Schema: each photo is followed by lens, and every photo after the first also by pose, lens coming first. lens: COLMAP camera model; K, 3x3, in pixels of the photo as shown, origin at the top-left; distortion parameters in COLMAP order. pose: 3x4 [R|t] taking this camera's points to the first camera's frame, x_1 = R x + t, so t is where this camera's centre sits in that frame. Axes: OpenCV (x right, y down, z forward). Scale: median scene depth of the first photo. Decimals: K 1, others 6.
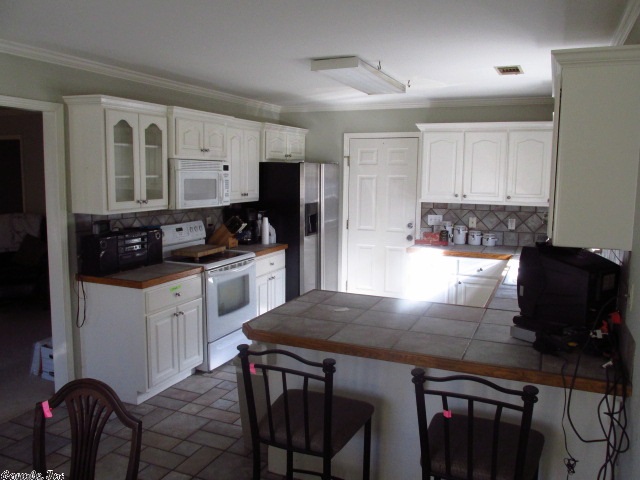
lens RADIAL K [[537.0, 0, 320.0], [0, 537.0, 240.0], [0, 0, 1]] dist [-0.015704, -0.007832]
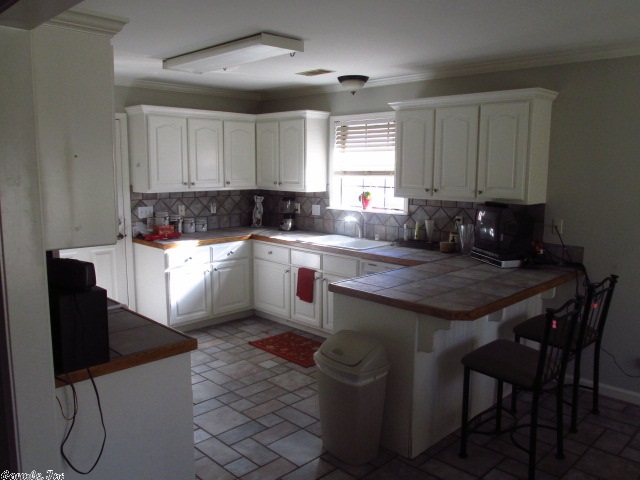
lens RADIAL K [[537.0, 0, 320.0], [0, 537.0, 240.0], [0, 0, 1]] dist [-0.015704, -0.007832]
pose [[0.368644, -0.142128, 0.918641, -0.554140], [0.117628, 0.987431, 0.105568, -0.055295], [-0.922098, 0.069141, 0.380729, 0.407645]]
